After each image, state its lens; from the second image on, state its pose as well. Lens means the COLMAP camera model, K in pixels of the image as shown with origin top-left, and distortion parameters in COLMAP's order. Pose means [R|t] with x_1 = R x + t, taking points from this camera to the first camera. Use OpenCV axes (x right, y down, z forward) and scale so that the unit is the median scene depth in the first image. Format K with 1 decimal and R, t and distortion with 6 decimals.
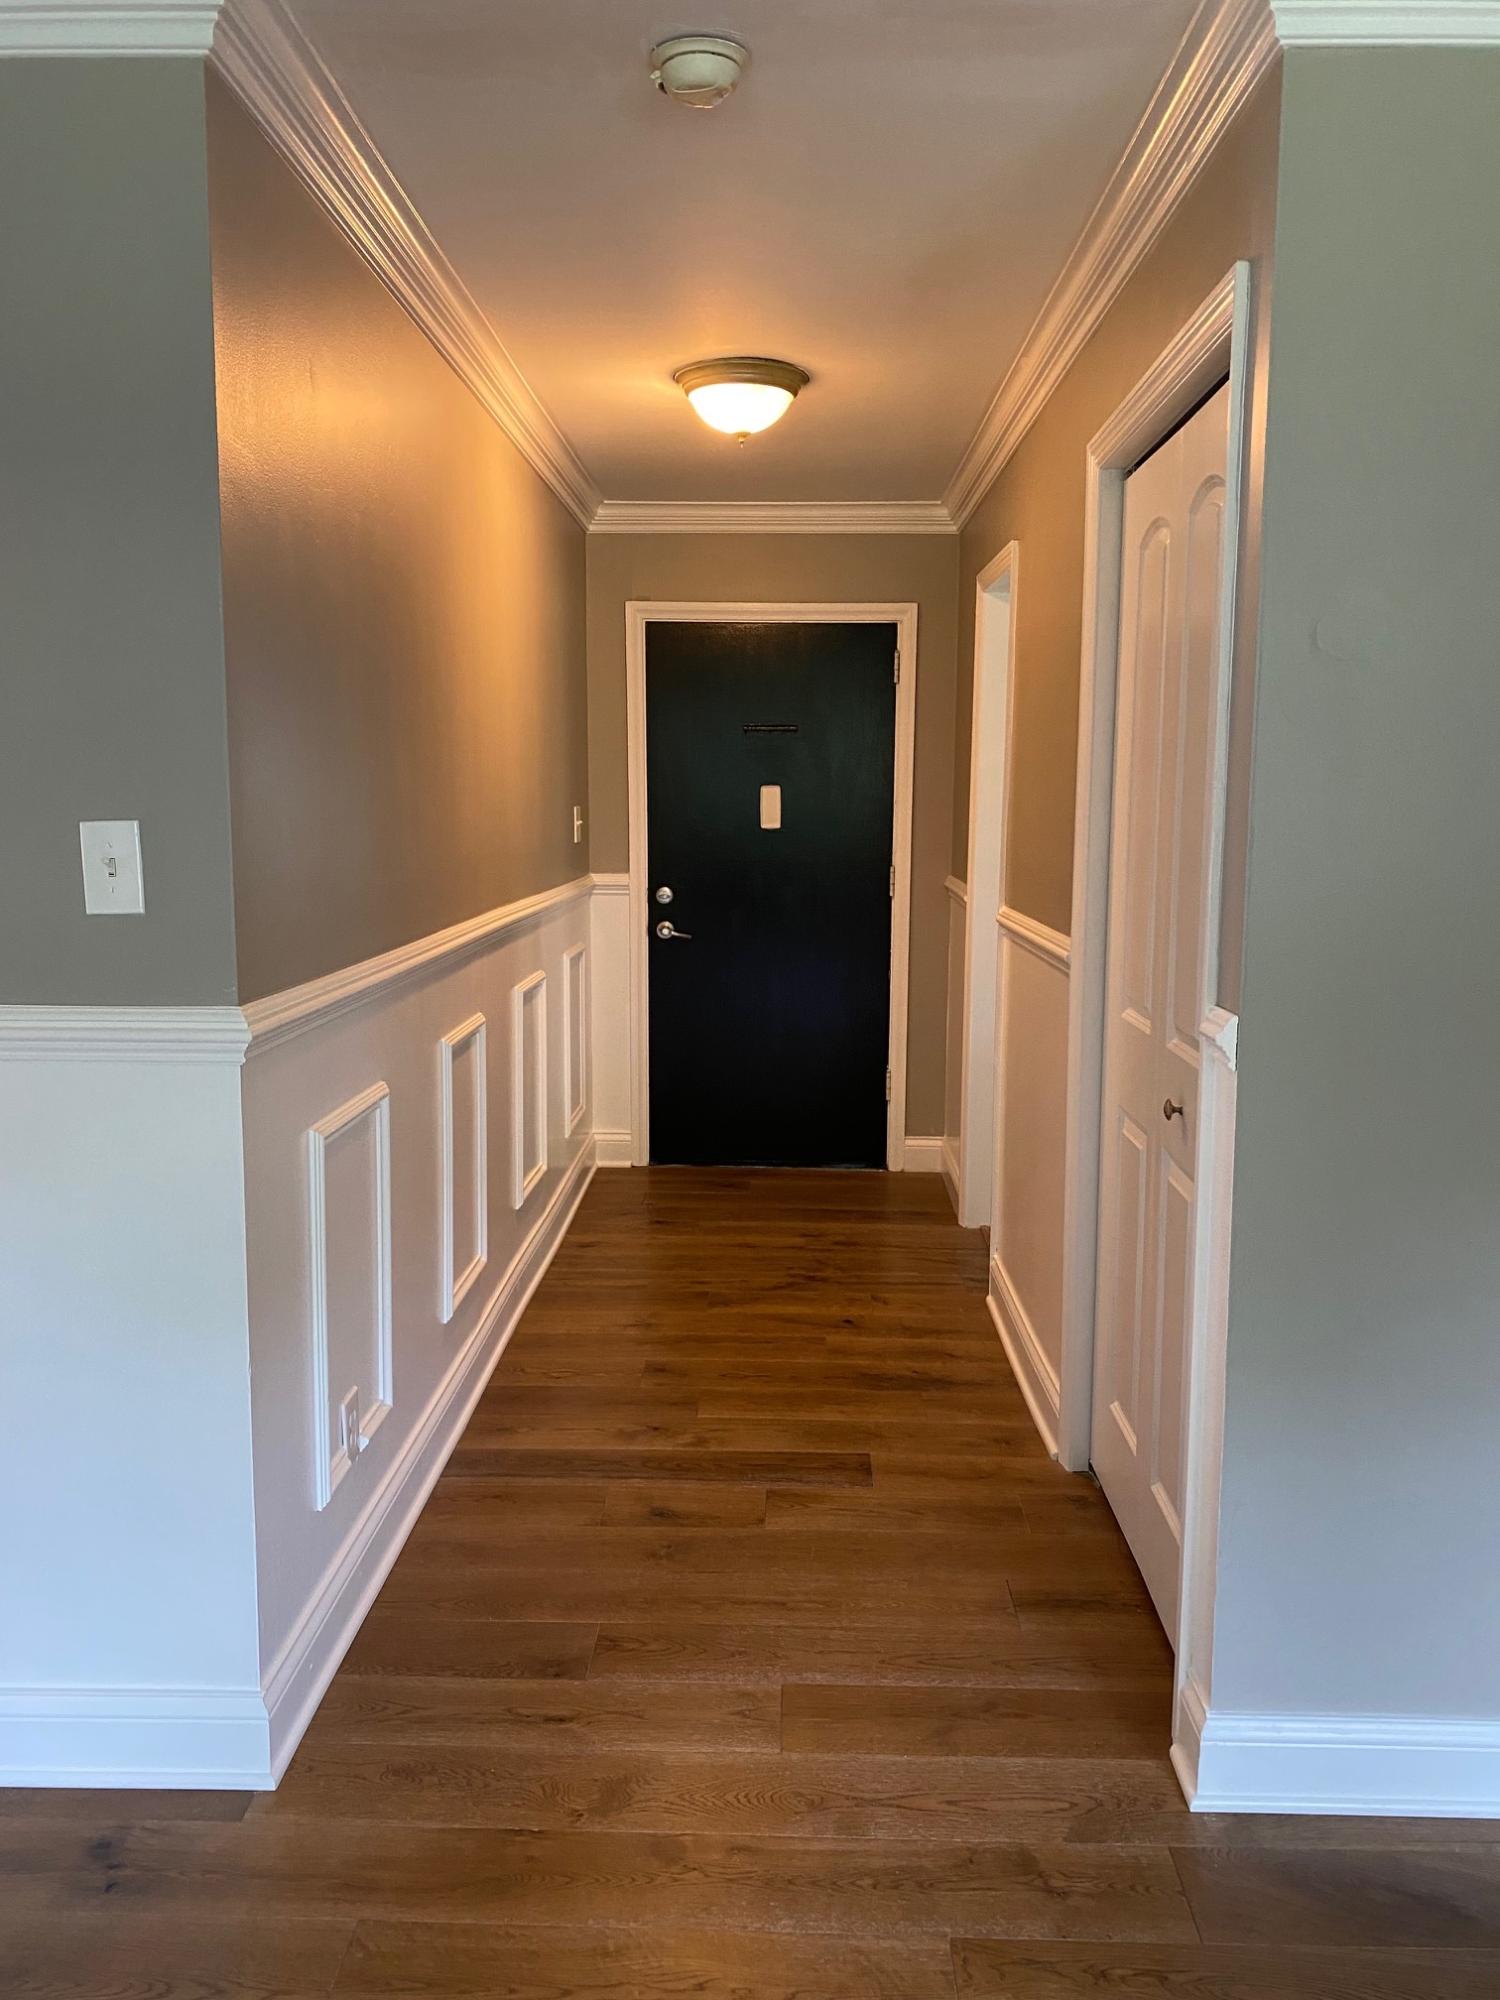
lens RADIAL K [[1544.7, 0, 753.2], [0, 1544.7, 992.0], [0, 0, 1]] dist [0.154199, -0.274992]
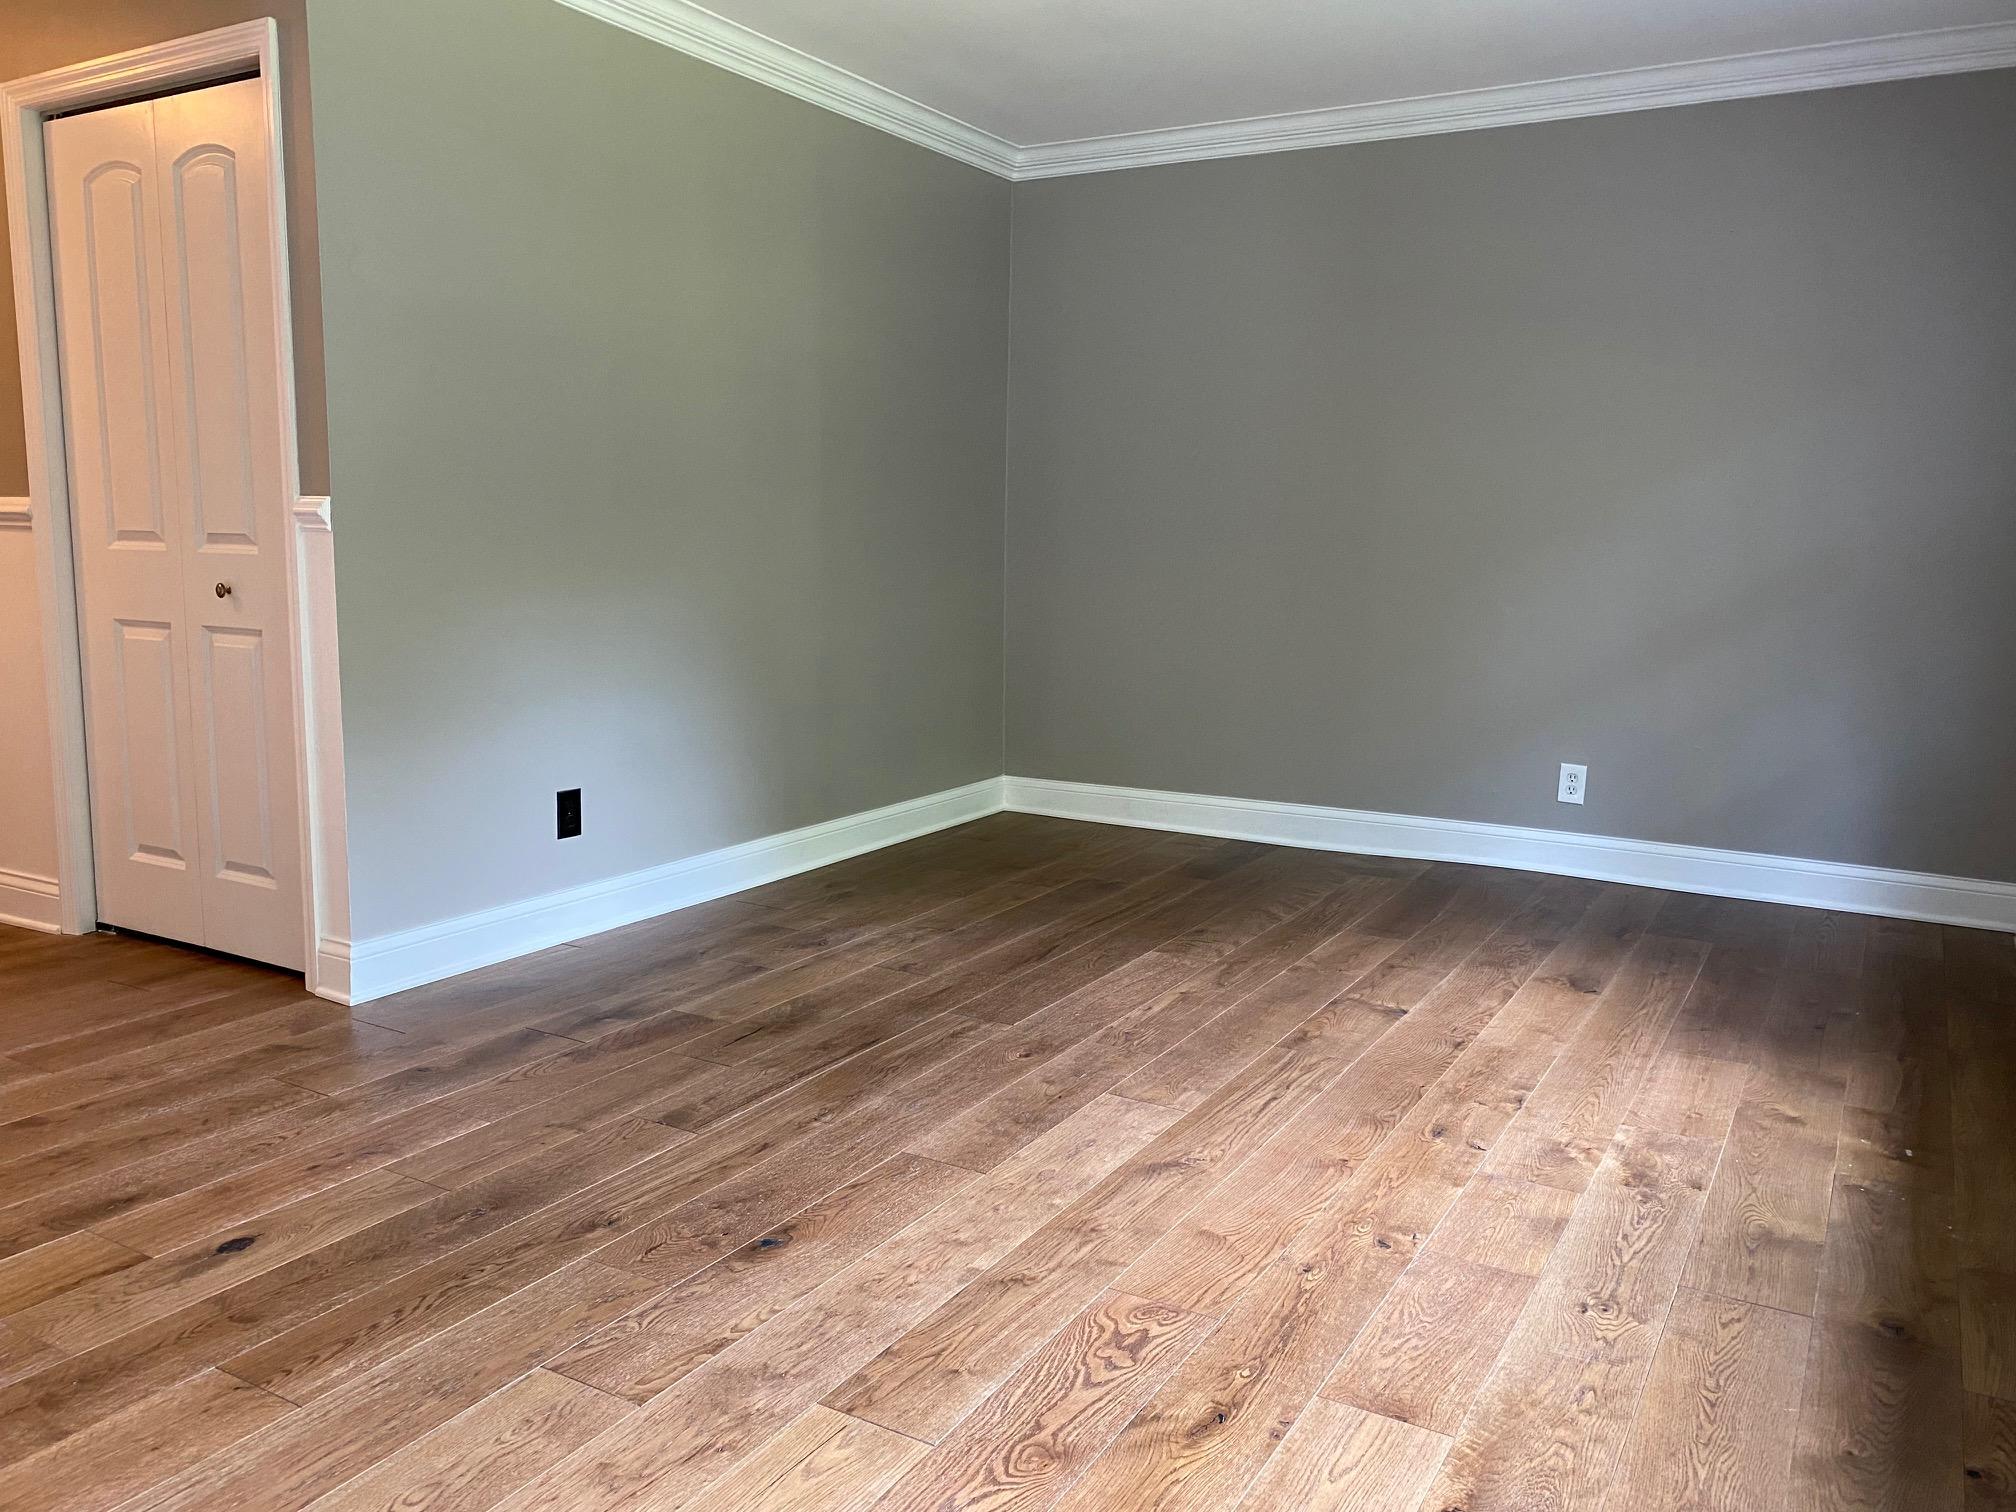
lens RADIAL K [[1556.5, 0, 1009.6], [0, 1556.5, 756.6], [0, 0, 1]] dist [0.028277, -0.001020]
pose [[0.490587, -0.135115, 0.860853, -0.429882], [0.109103, 0.989656, 0.093155, 0.115644], [-0.864535, 0.048221, 0.500254, -0.225709]]
